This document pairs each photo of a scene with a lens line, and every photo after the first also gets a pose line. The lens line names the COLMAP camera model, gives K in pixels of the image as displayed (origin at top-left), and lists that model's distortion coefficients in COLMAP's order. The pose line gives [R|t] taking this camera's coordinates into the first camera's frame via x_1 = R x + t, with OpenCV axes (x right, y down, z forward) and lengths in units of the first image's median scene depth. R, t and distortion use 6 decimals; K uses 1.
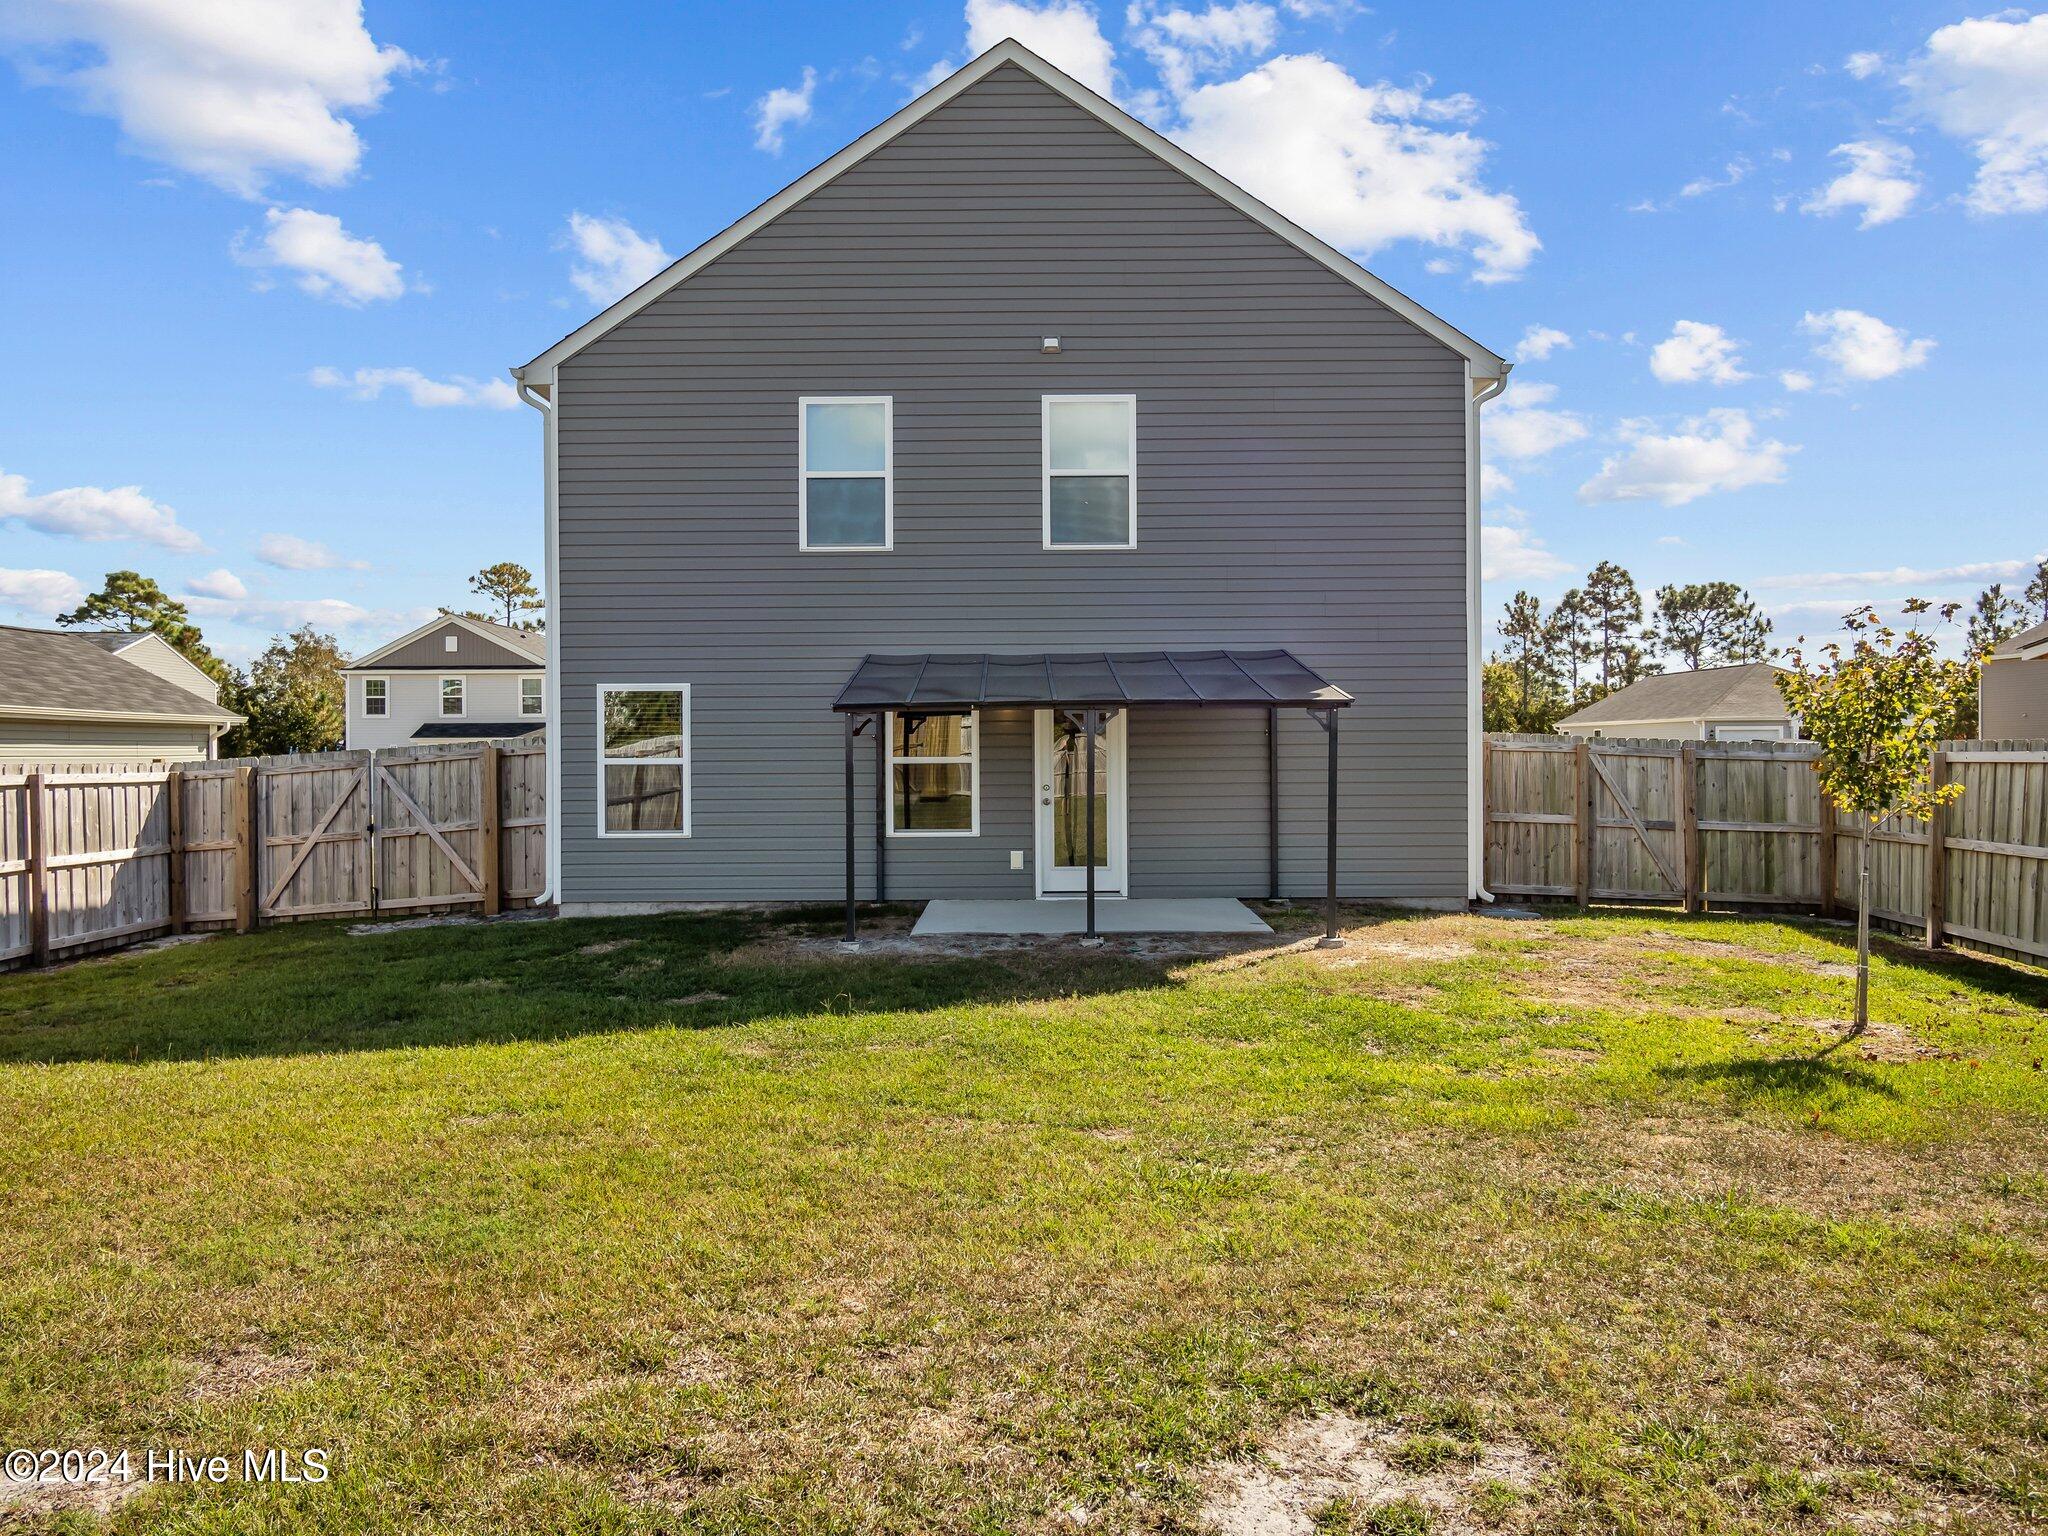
lens RADIAL K [[1432.1, 0, 1024.0], [0, 1432.1, 768.0], [0, 0, 1]] dist [0.002308, 0.000275]
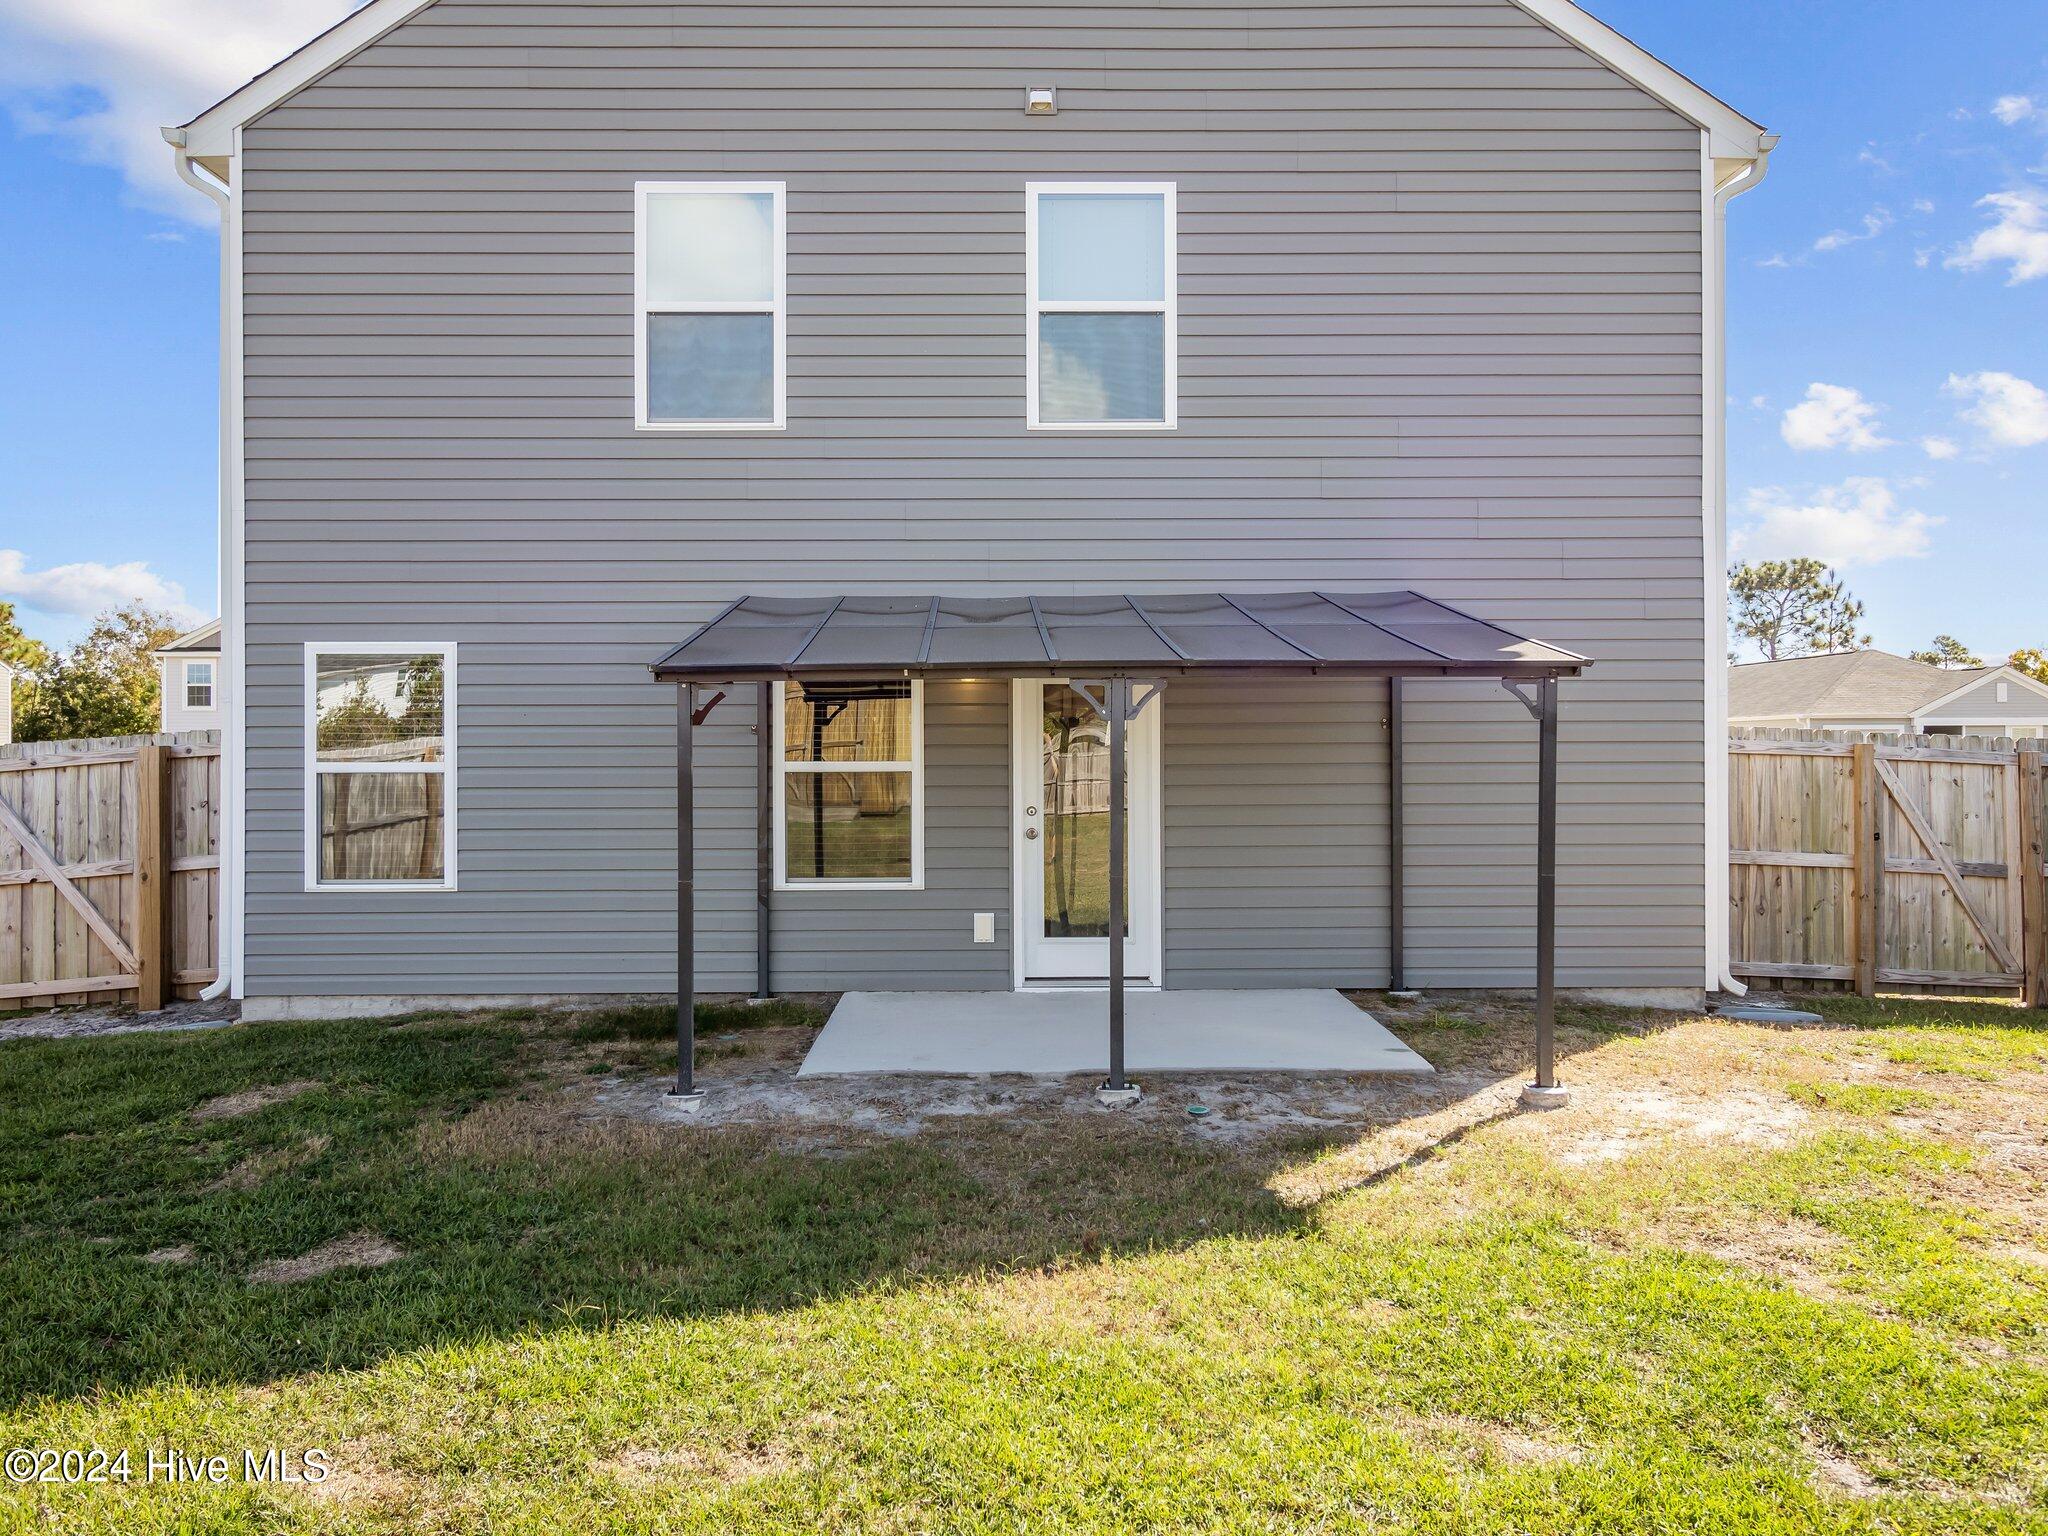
lens RADIAL K [[1635.7, 0, 1024.0], [0, 1635.7, 768.0], [0, 0, 1]] dist [0.004092, -0.000394]
pose [[0.999788, 0.002173, 0.020480, -0.002261], [-0.002119, 0.999994, -0.002687, -0.003183], [-0.020486, 0.002643, 0.999787, 0.287717]]
